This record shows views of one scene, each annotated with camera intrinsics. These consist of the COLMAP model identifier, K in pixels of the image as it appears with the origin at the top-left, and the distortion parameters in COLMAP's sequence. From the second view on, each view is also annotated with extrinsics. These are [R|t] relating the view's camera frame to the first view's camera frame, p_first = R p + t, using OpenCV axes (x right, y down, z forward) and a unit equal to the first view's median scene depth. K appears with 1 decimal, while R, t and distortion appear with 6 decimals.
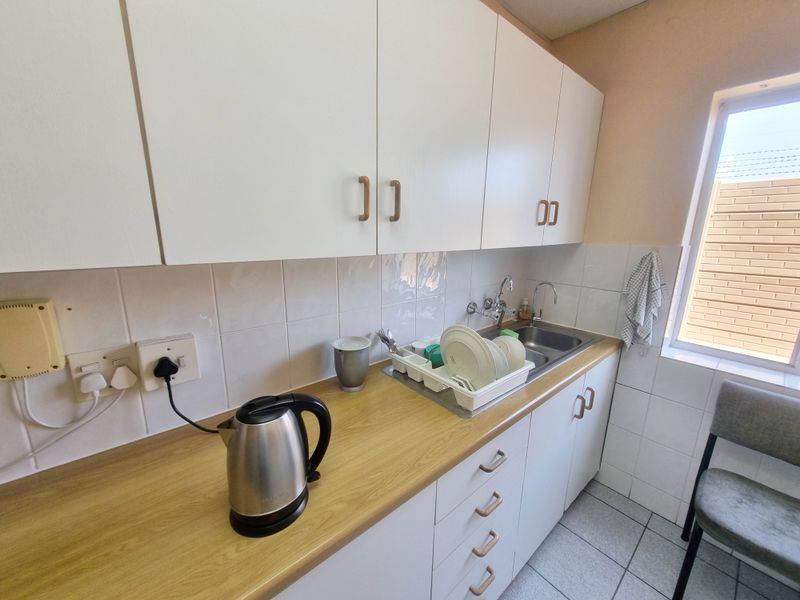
lens RADIAL K [[345.2, 0, 402.7], [0, 345.2, 291.6], [0, 0, 1]] dist [-0.002371, -0.000273]
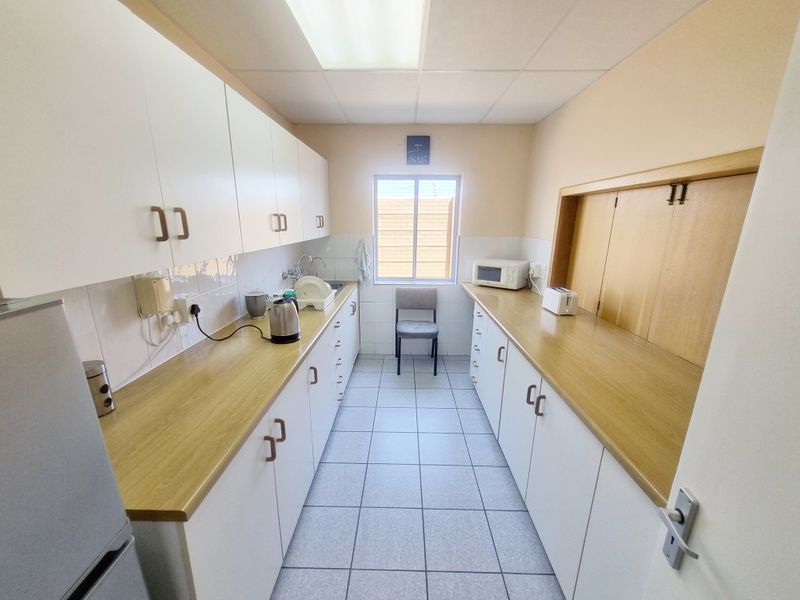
lens RADIAL K [[315.6, 0, 400.0], [0, 315.6, 300.0], [0, 0, 1]] dist [-0.000717, -0.000162]
pose [[0.678303, -0.201158, 0.706711, -0.655566], [0.181350, 0.977874, 0.104281, 0.111434], [-0.712051, 0.057428, 0.699775, -0.595653]]
